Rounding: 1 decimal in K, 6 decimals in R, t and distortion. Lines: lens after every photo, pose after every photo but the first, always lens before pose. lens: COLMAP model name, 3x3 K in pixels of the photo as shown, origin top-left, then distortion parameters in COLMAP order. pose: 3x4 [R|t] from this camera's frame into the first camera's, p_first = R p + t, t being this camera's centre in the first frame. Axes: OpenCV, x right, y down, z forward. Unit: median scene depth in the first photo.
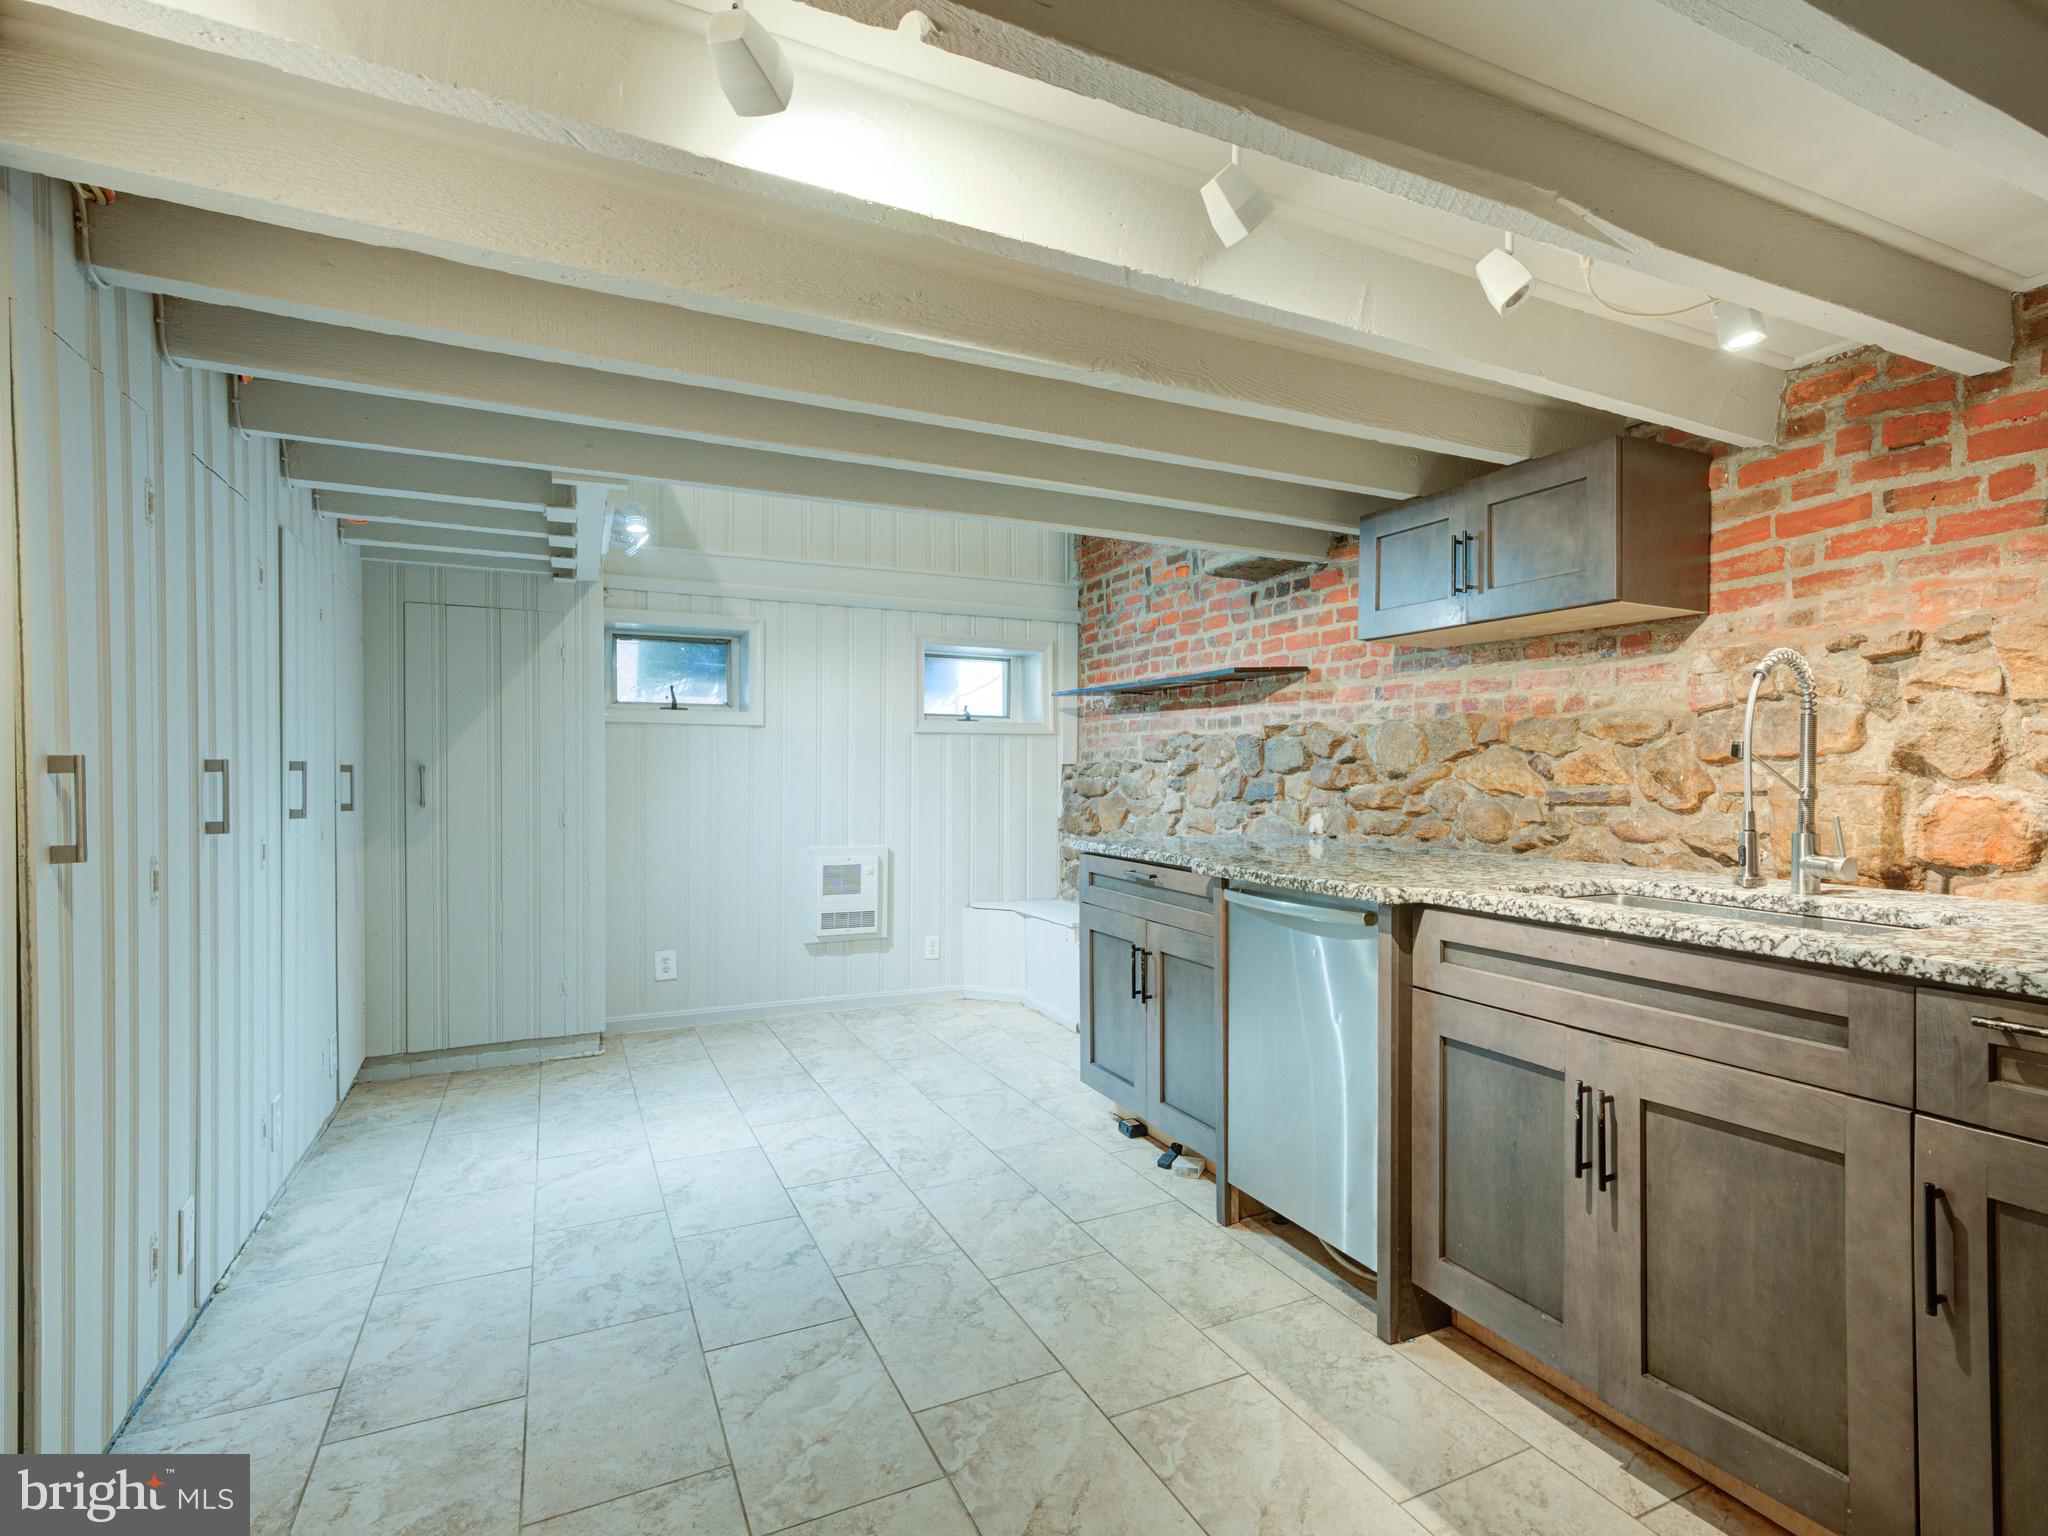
lens RADIAL K [[1024.9, 0, 1091.2], [0, 1024.9, 751.5], [0, 0, 1]] dist [-0.023061, 0.027910]
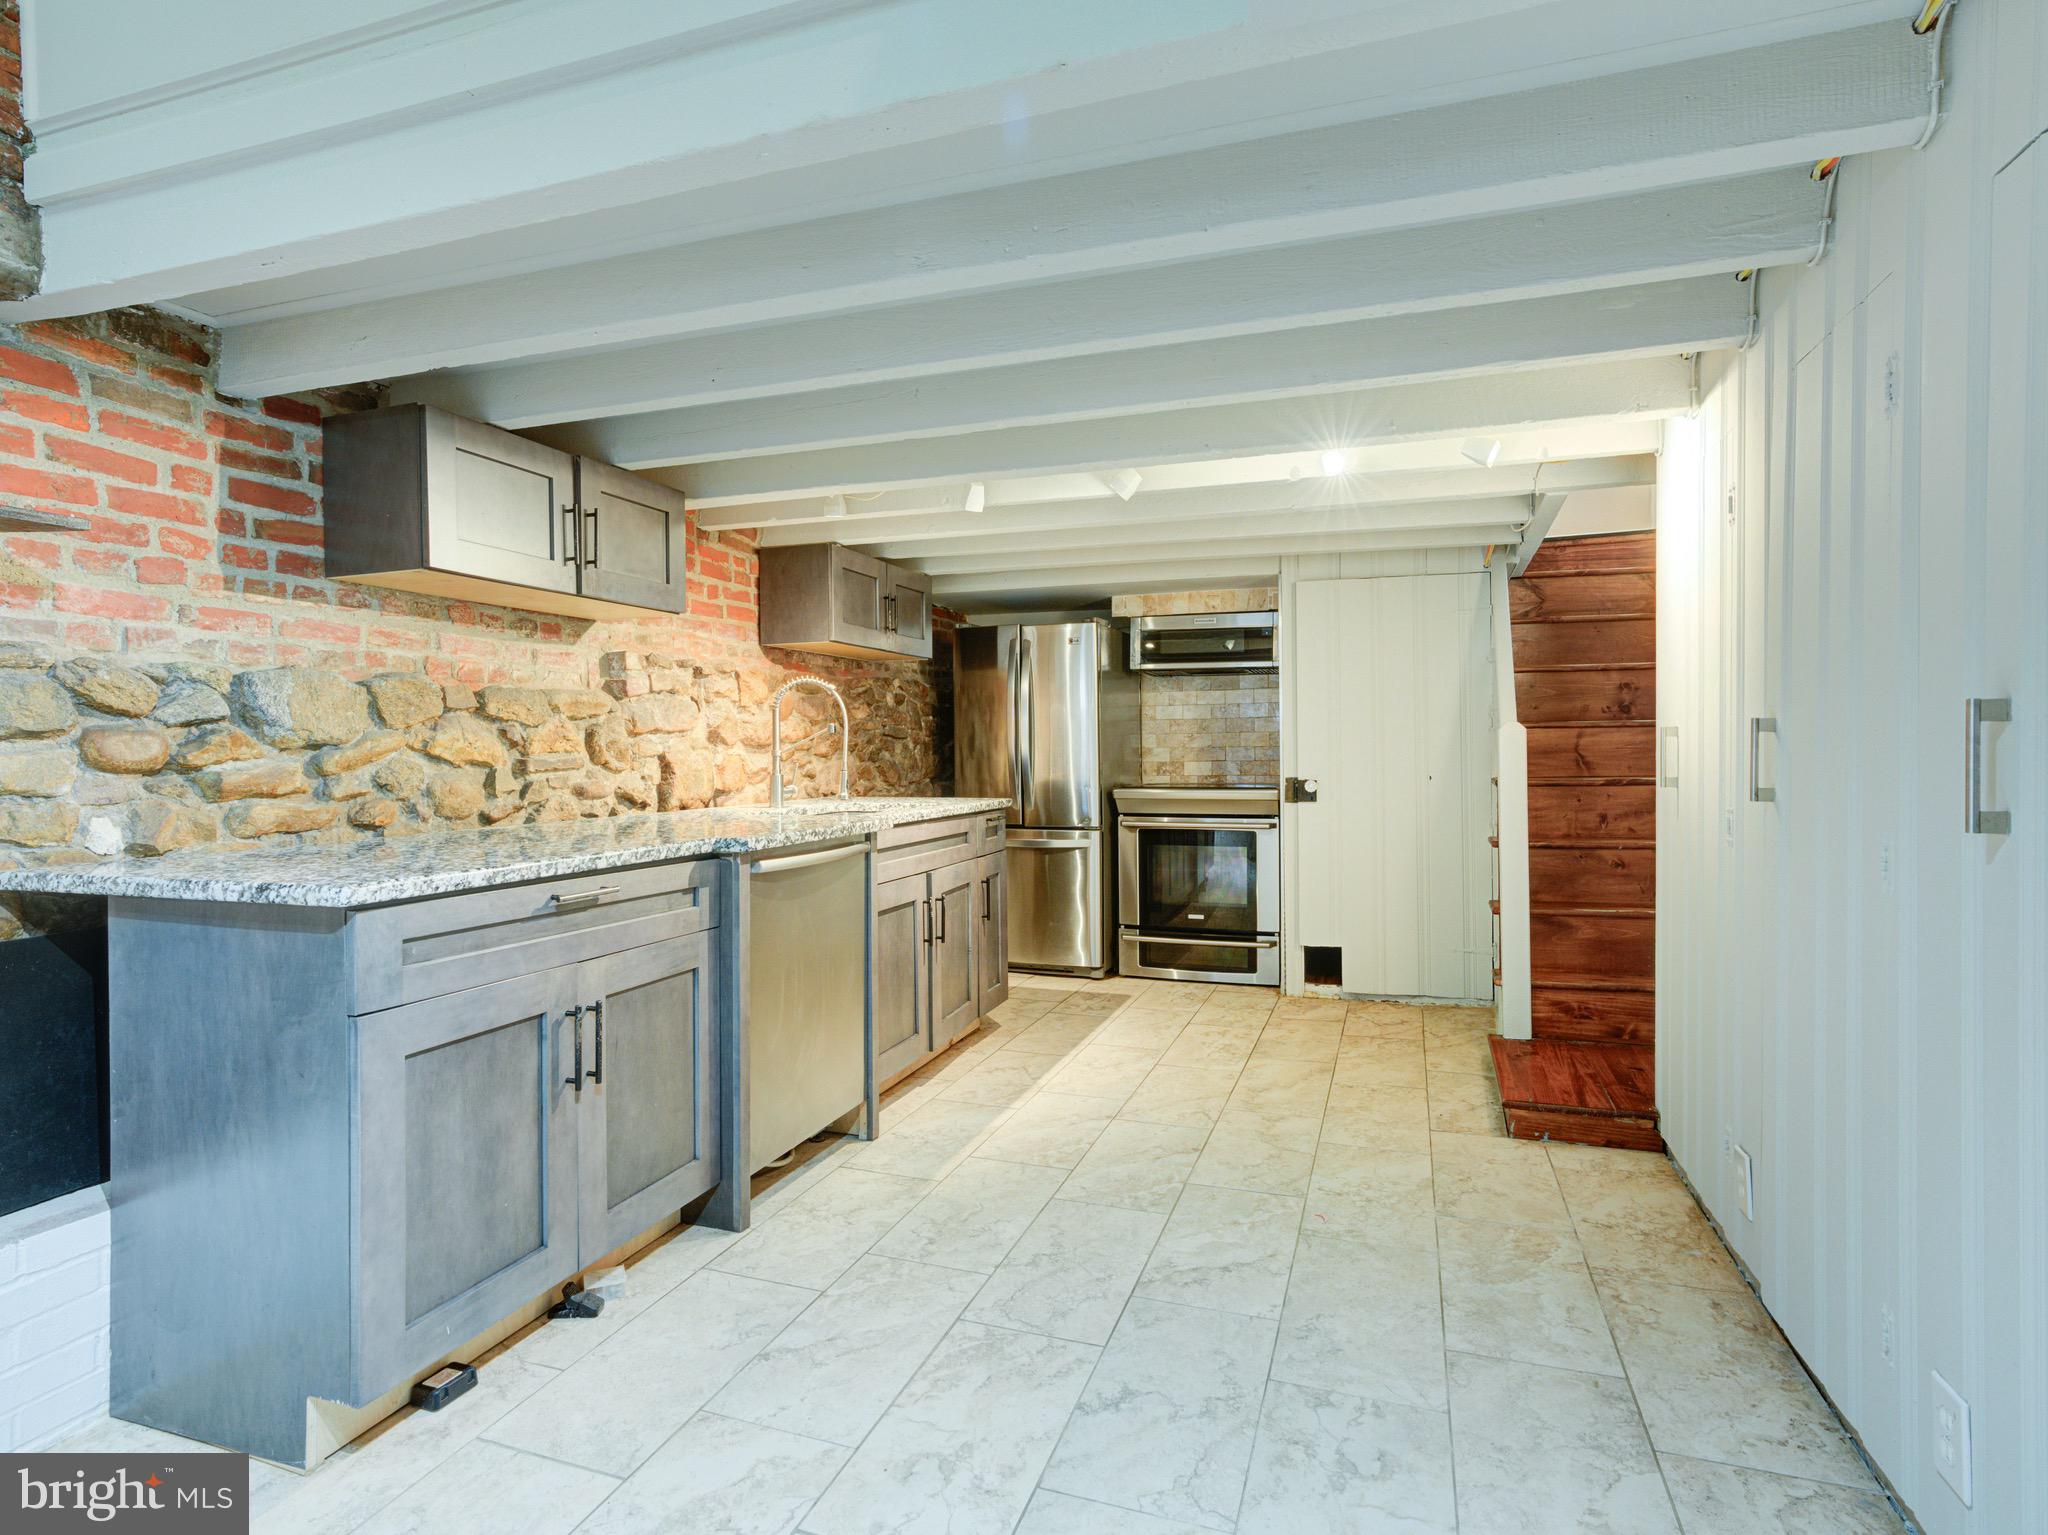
lens RADIAL K [[1024.9, 0, 1091.2], [0, 1024.9, 751.0], [0, 0, 1]] dist [-0.023061, 0.027910]
pose [[-0.708544, 0.002851, 0.705661, -0.815237], [-0.005567, 0.999938, -0.009630, 0.042794], [-0.705645, -0.010752, -0.708484, 1.576600]]
